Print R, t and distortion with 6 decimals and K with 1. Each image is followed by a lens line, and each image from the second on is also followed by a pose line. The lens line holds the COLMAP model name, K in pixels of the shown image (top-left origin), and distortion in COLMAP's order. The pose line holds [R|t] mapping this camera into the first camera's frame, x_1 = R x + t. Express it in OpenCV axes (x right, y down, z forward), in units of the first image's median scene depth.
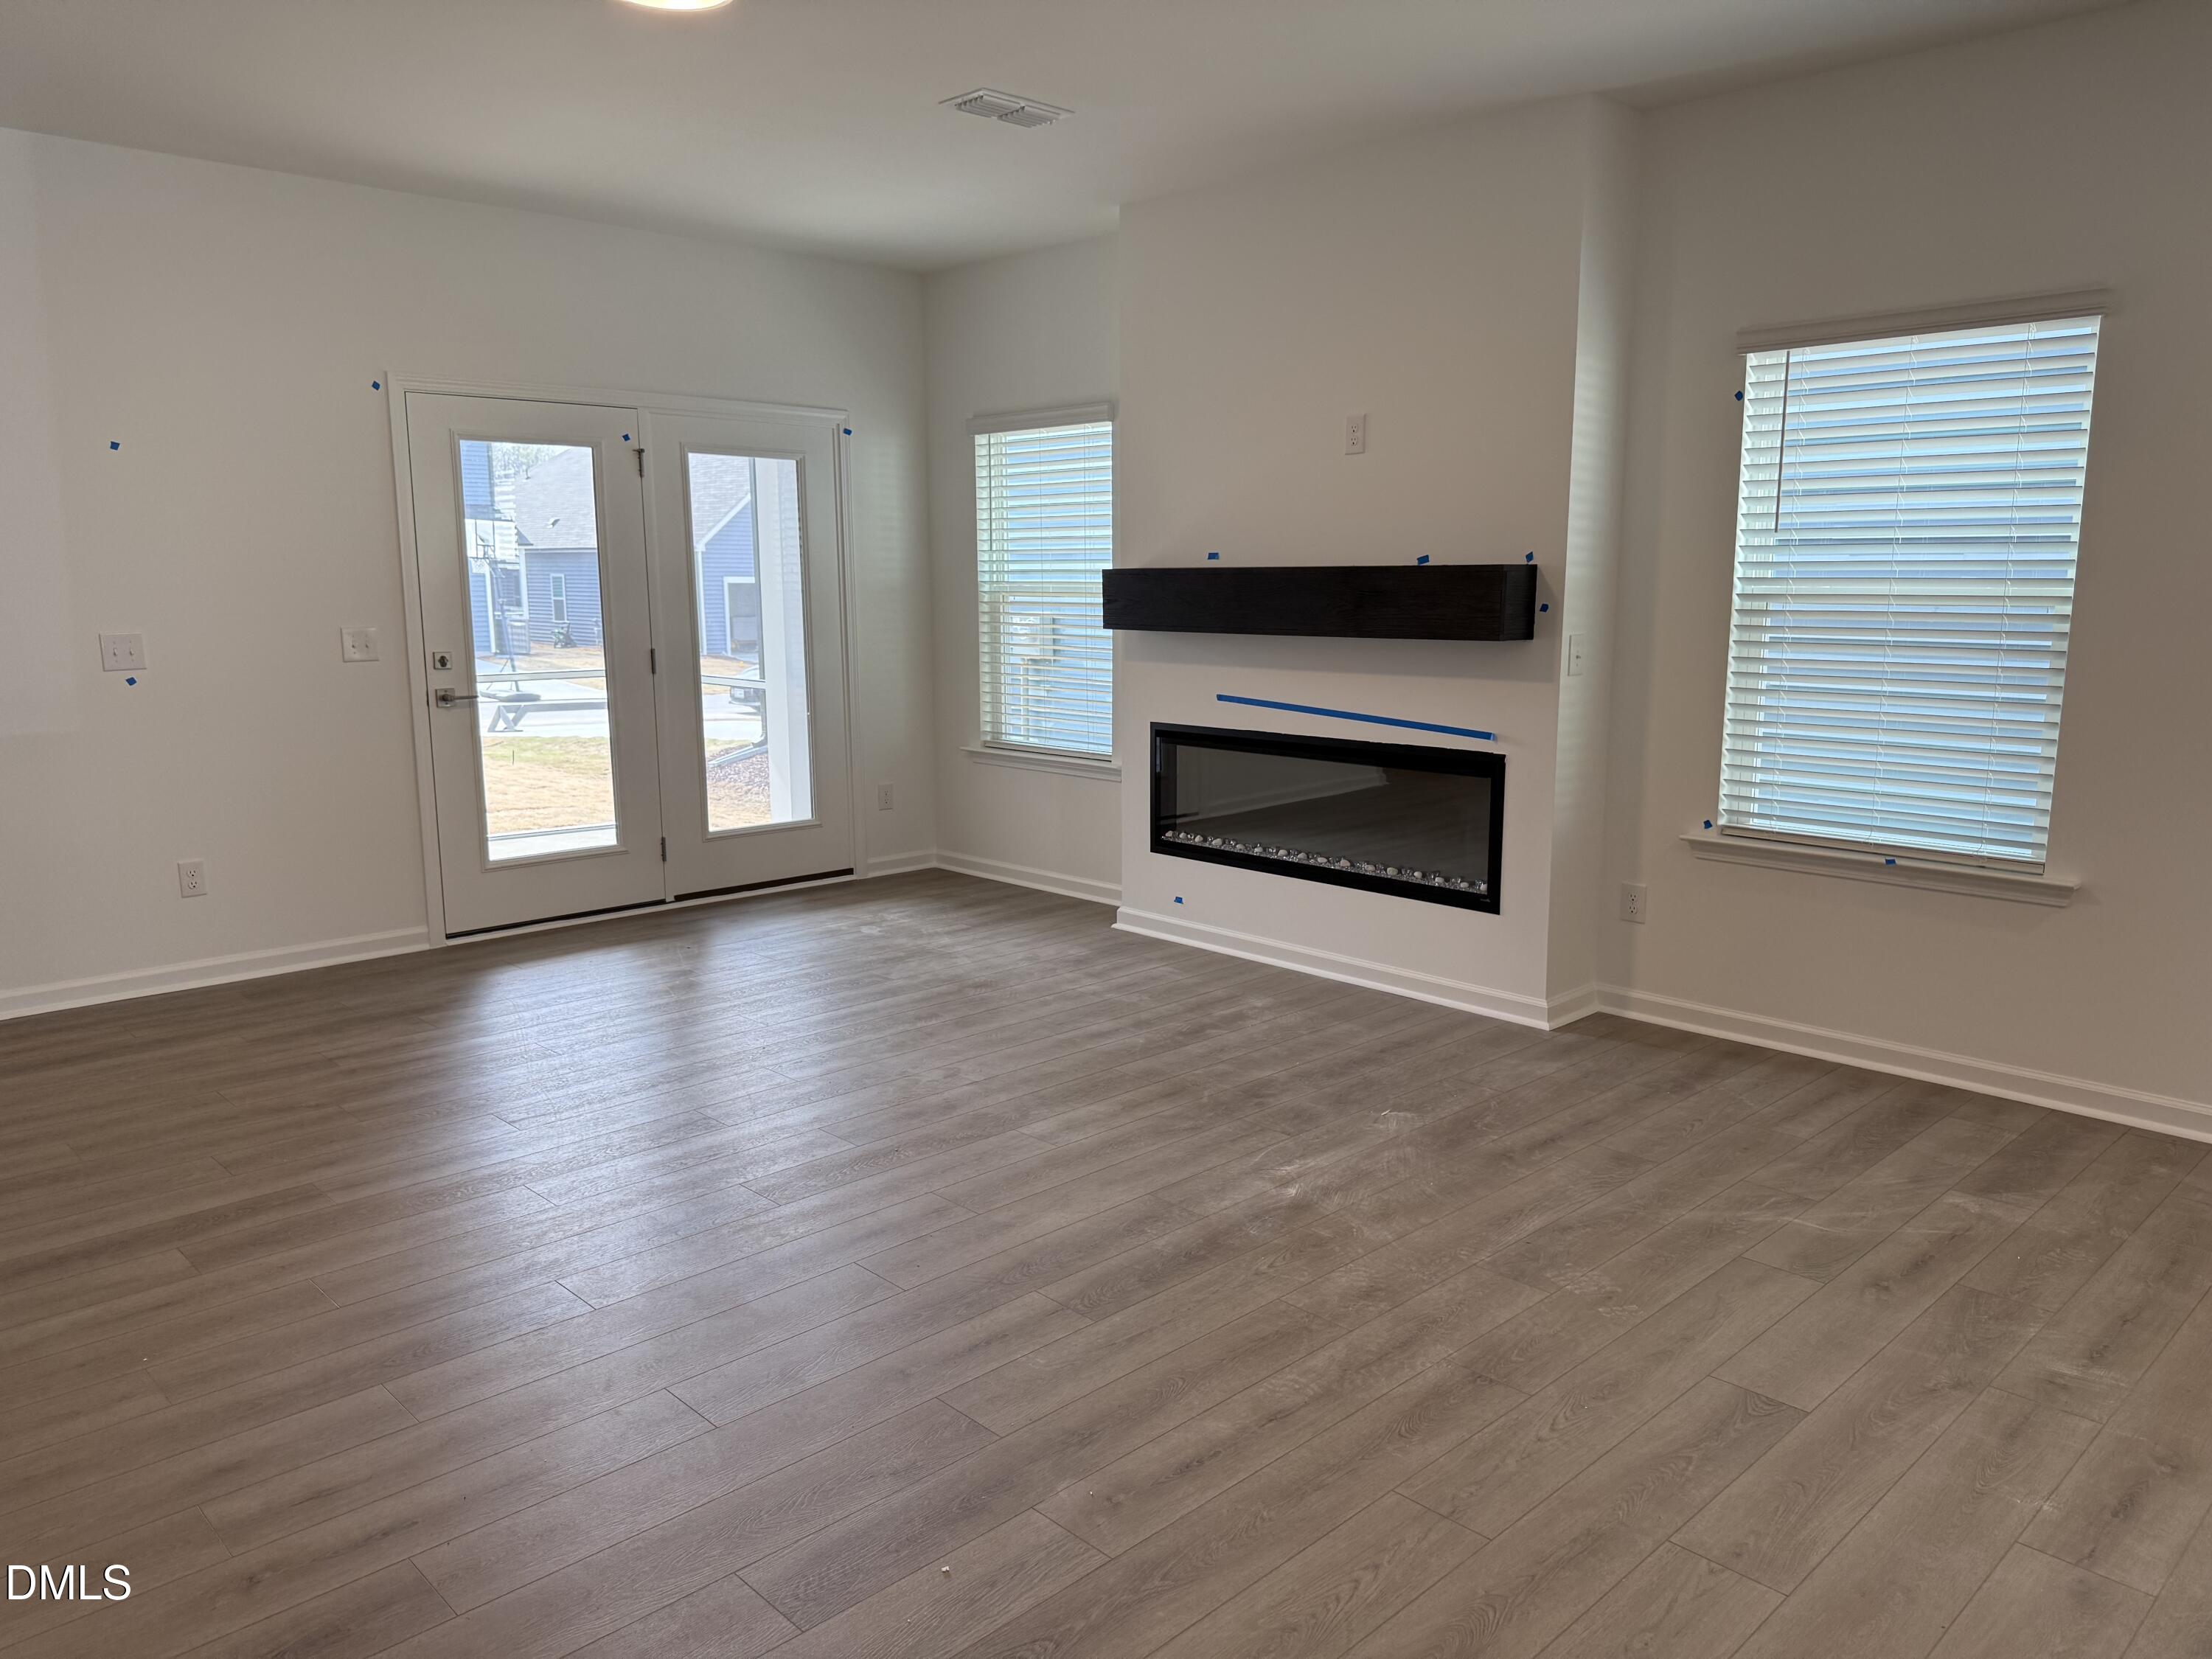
lens RADIAL K [[1537.5, 0, 1113.4], [0, 1537.5, 838.1], [0, 0, 1]] dist [0.105559, -0.159479]
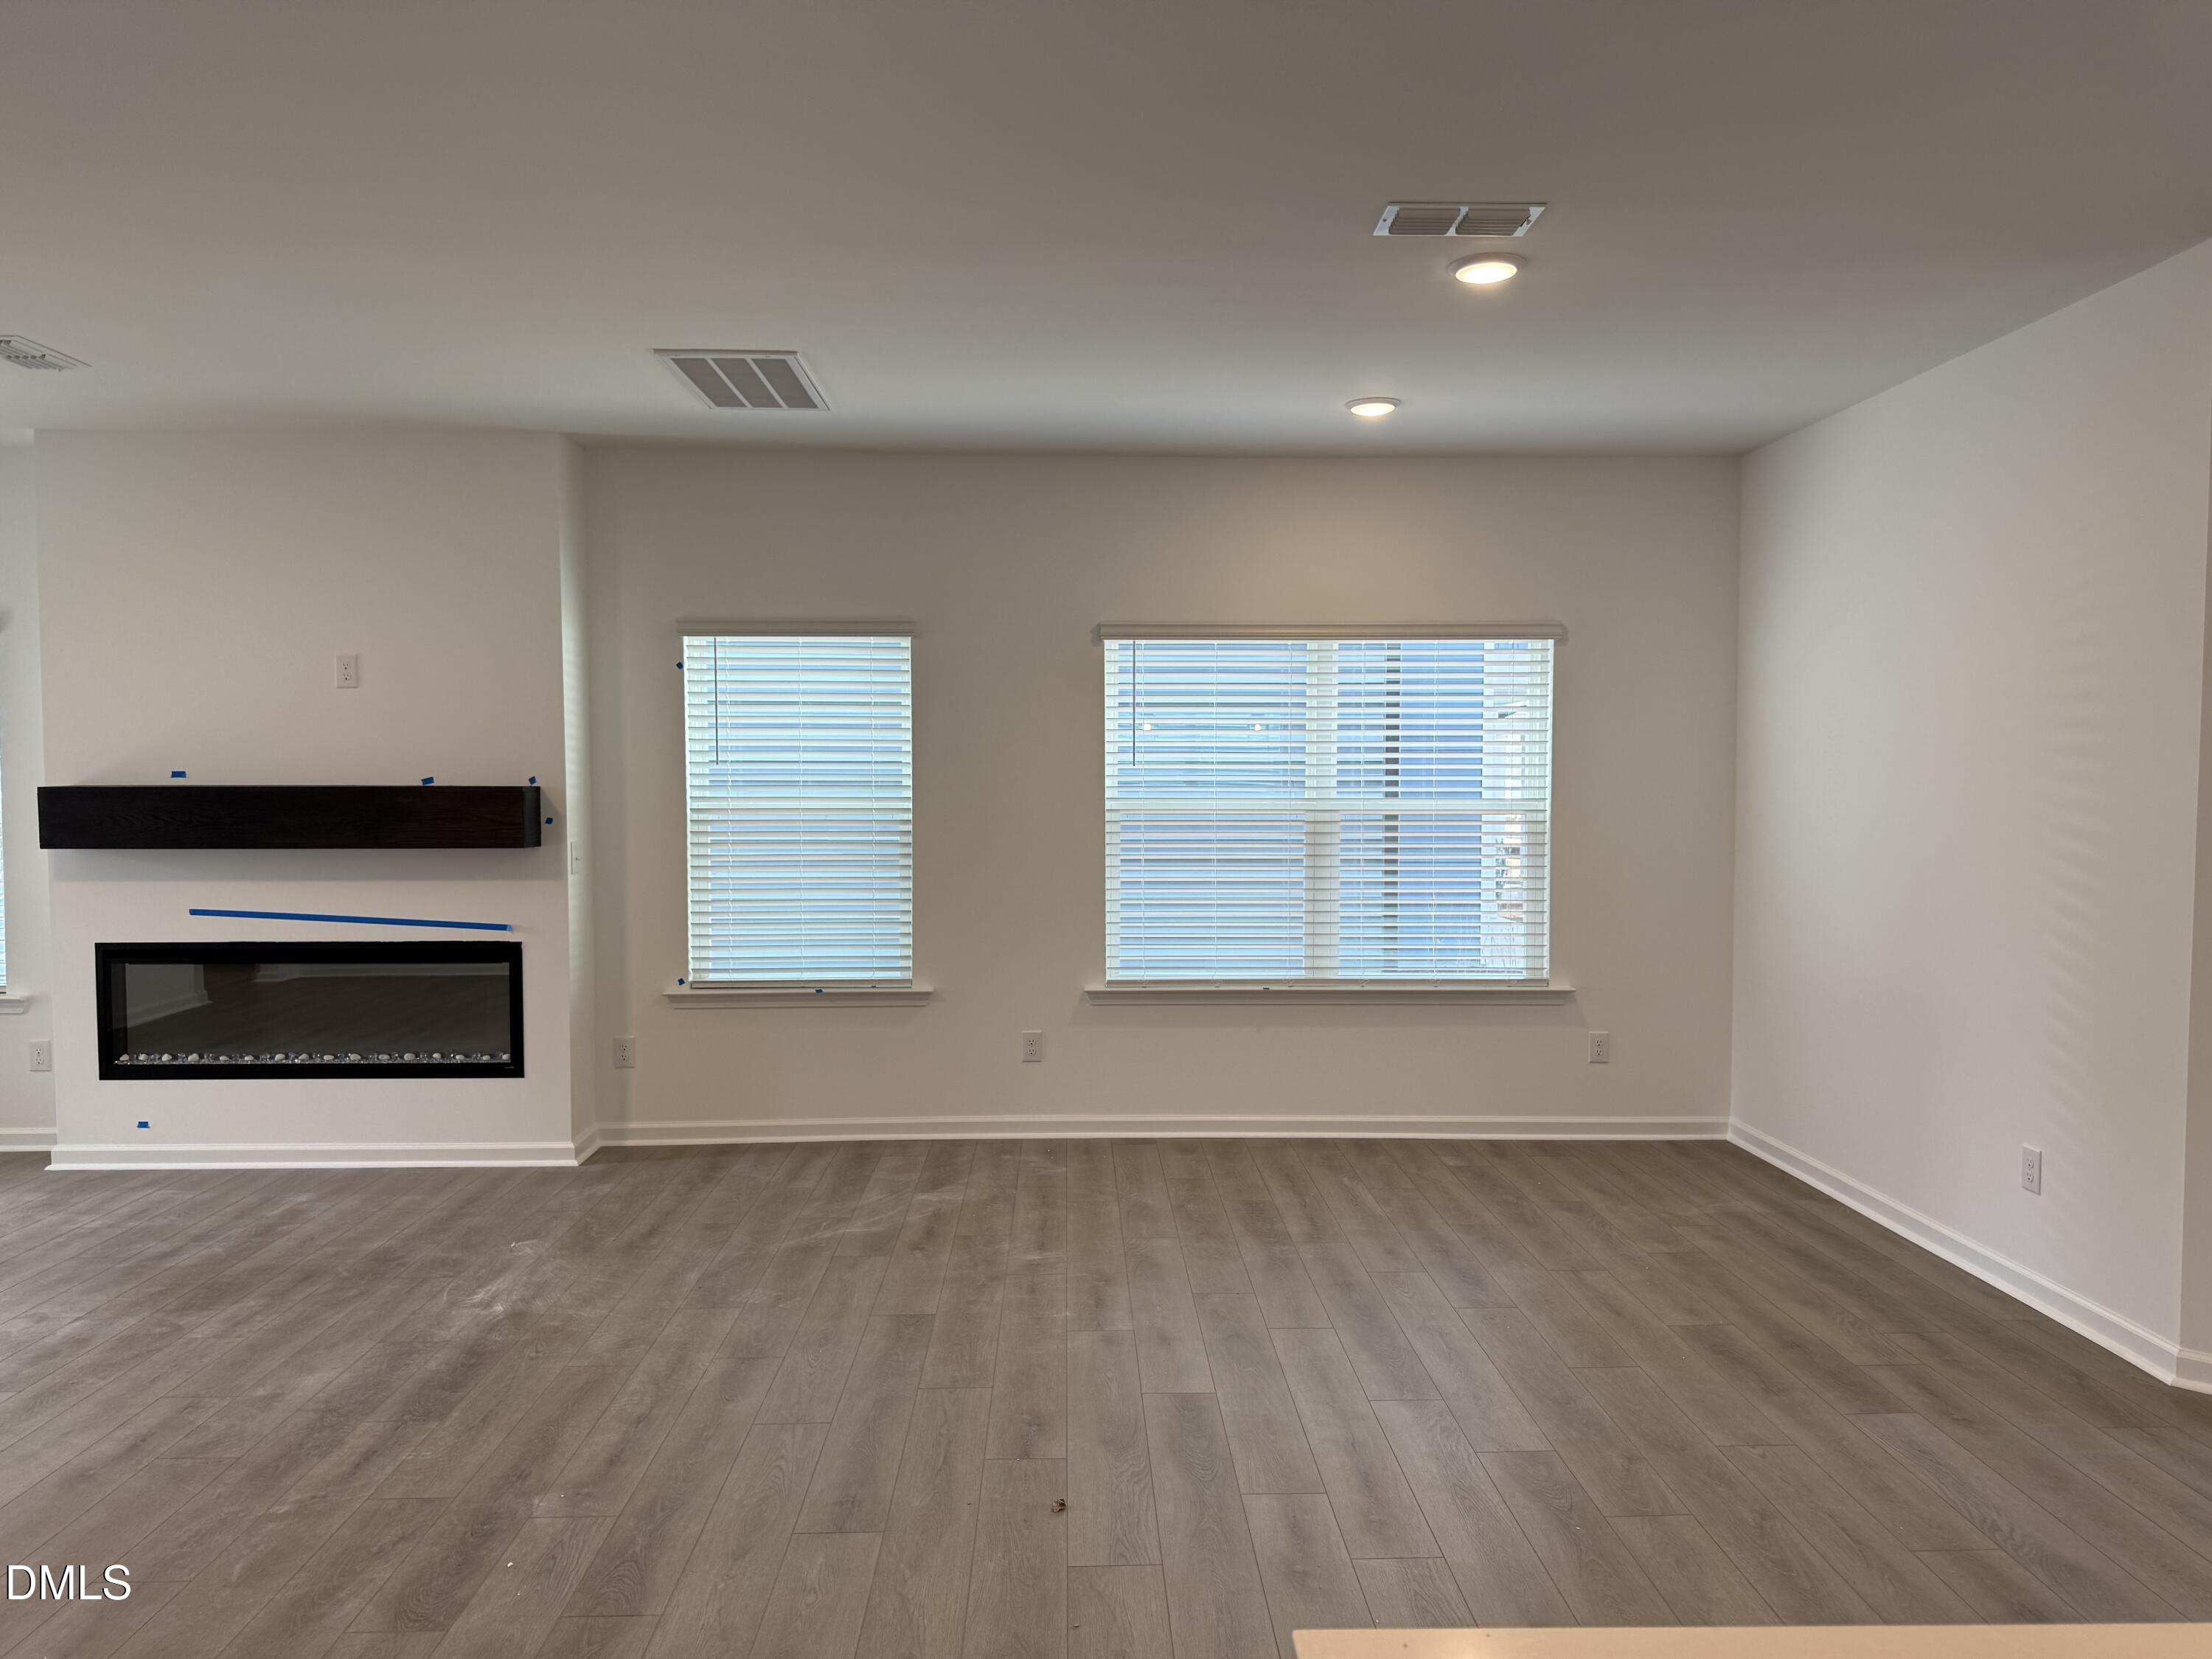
lens RADIAL K [[1537.5, 0, 1113.4], [0, 1537.5, 838.1], [0, 0, 1]] dist [0.105559, -0.159479]
pose [[0.671817, -0.030813, 0.740076, -0.353653], [0.124271, 0.989661, -0.071605, 0.010722], [-0.730218, 0.140076, 0.668700, -0.163869]]
